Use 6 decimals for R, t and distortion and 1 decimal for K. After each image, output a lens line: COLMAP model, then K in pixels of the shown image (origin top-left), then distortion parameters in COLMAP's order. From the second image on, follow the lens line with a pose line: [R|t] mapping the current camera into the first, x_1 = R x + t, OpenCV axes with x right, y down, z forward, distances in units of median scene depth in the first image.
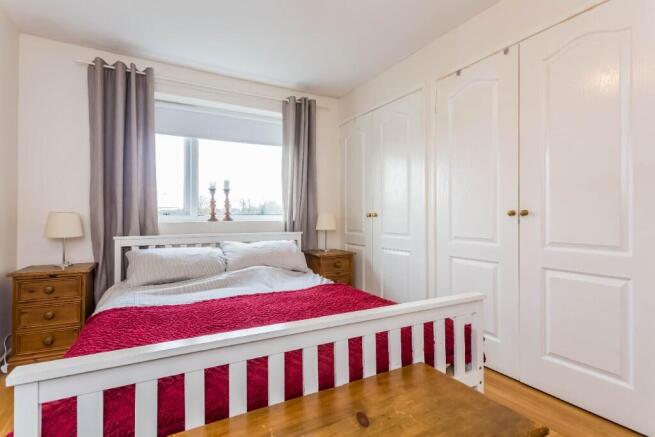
lens RADIAL K [[330.4, 0, 327.5], [0, 330.4, 218.5], [0, 0, 1]] dist [0.001614, 0.000344]
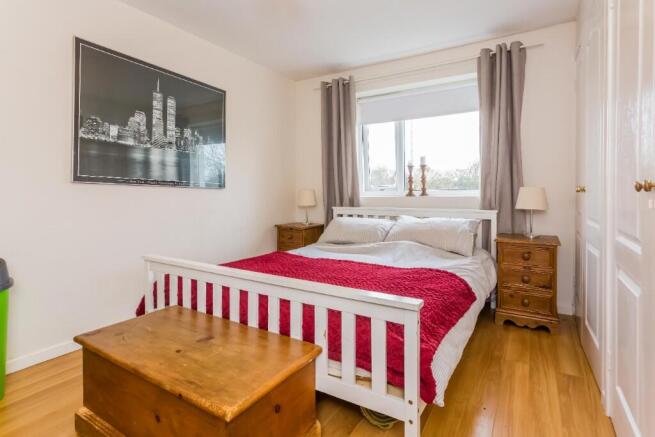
lens RADIAL K [[326.3, 0, 328.5], [0, 326.3, 227.2], [0, 0, 1]] dist [-0.052640, -0.000147]
pose [[0.478854, 0.088248, -0.873448, 0.541129], [0.004735, 0.994661, 0.103090, -0.002595], [0.877882, -0.053501, 0.475879, 0.294481]]
